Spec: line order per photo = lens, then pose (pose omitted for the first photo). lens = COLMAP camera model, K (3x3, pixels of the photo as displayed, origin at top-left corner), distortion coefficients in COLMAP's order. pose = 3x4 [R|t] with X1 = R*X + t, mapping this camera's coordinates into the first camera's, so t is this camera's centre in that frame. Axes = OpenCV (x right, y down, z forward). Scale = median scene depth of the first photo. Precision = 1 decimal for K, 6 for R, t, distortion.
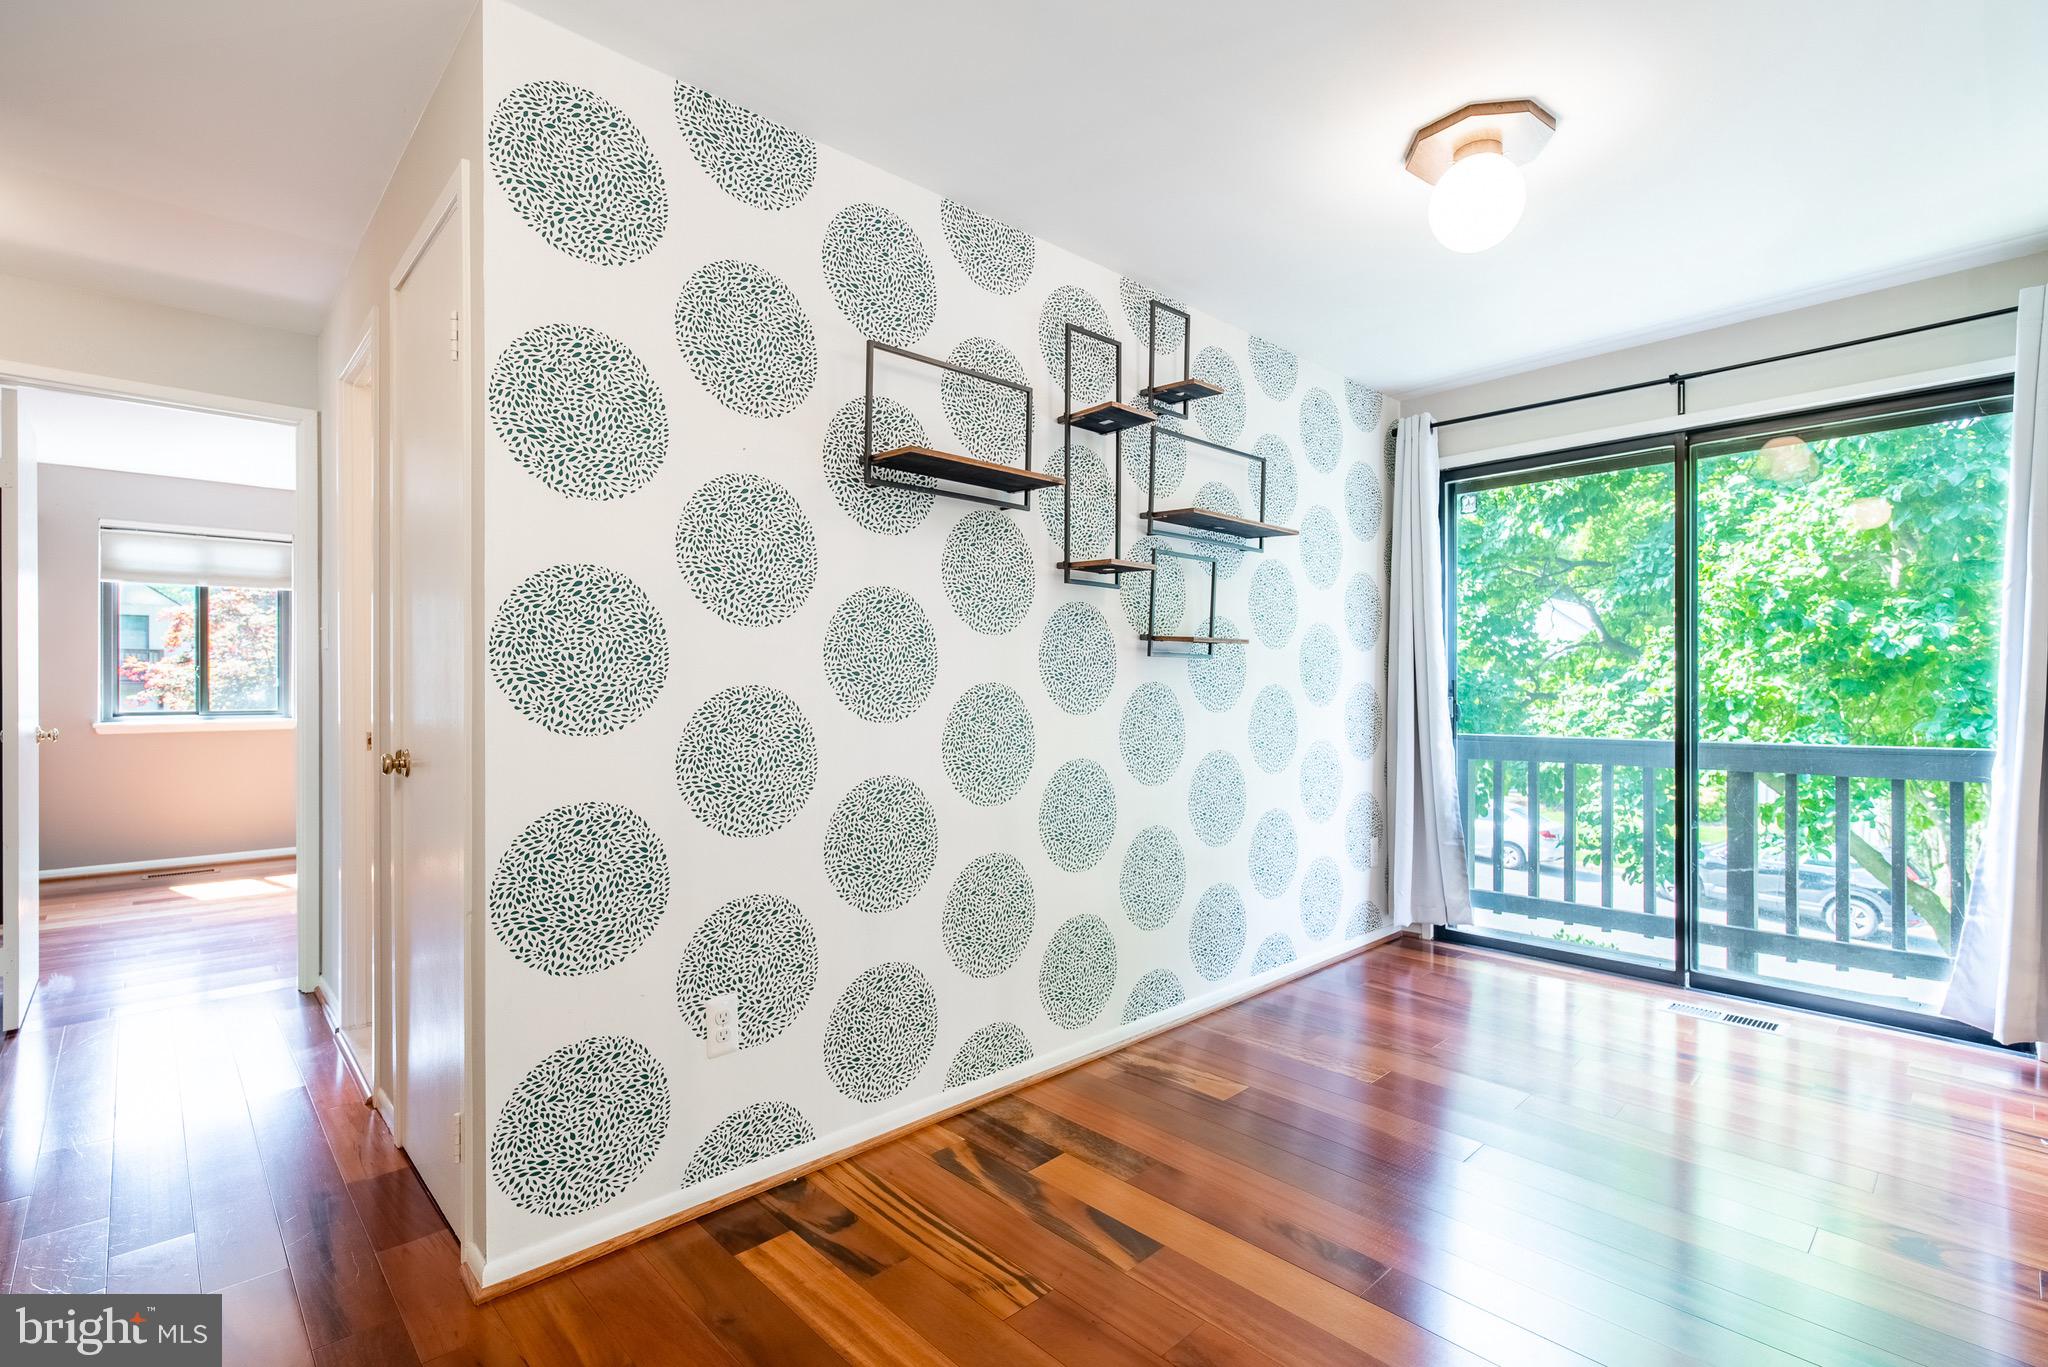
lens RADIAL K [[950.9, 0, 1020.3], [0, 950.9, 692.8], [0, 0, 1]] dist [-0.006433, 0.000959]
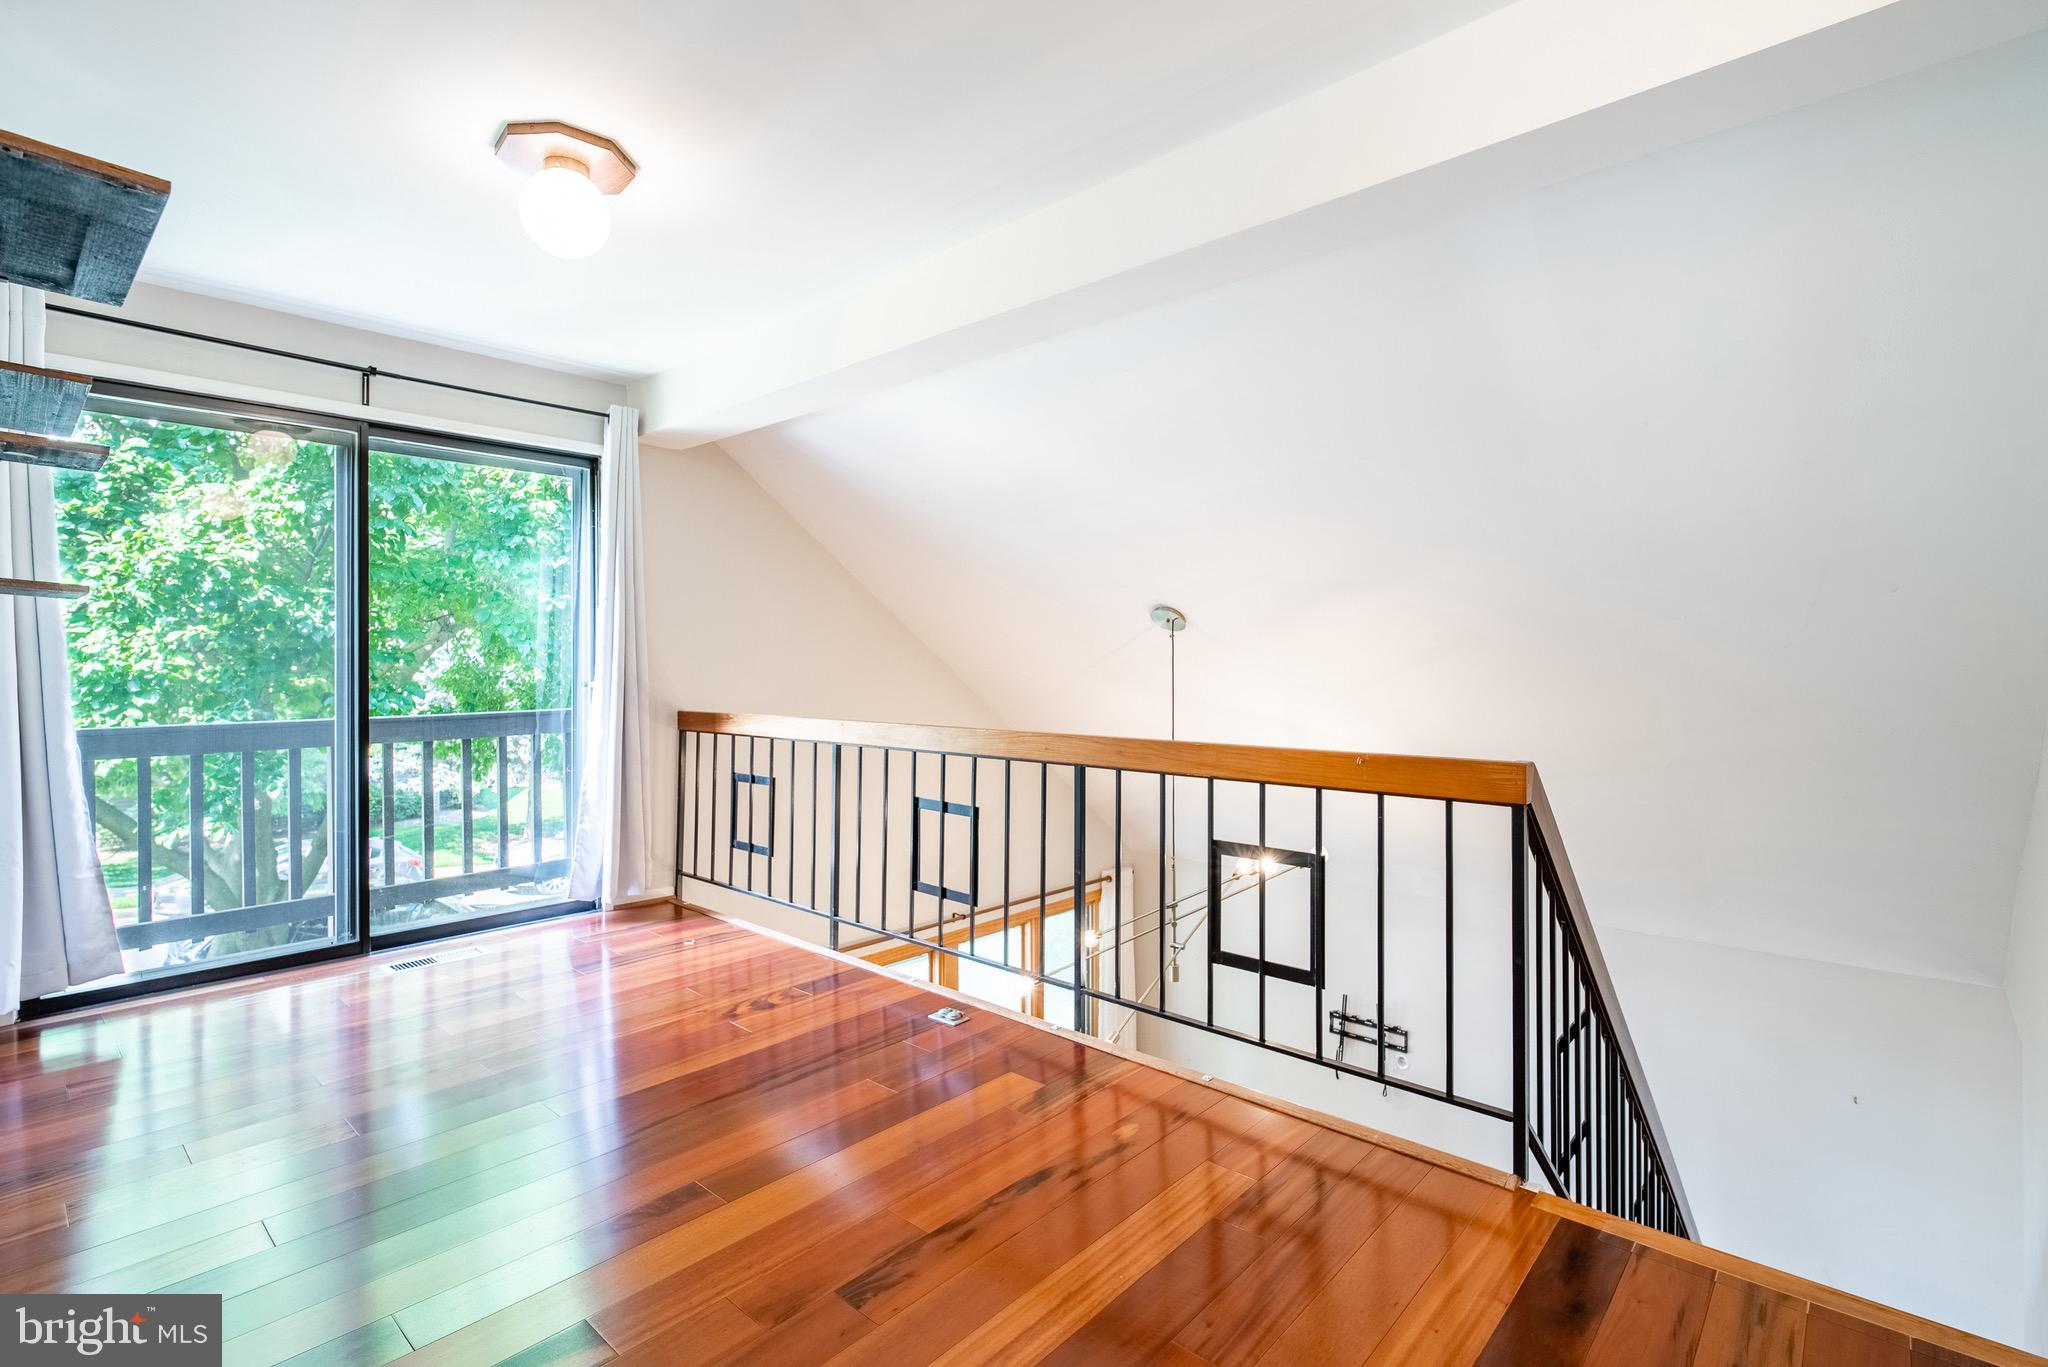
lens RADIAL K [[950.9, 0, 1013.6], [0, 950.9, 667.4], [0, 0, 1]] dist [-0.006433, 0.000959]
pose [[-0.076937, -0.001262, 0.997035, -0.296713], [0.006387, 0.999978, 0.001758, -0.001640], [-0.997016, 0.006504, -0.076927, 0.275548]]
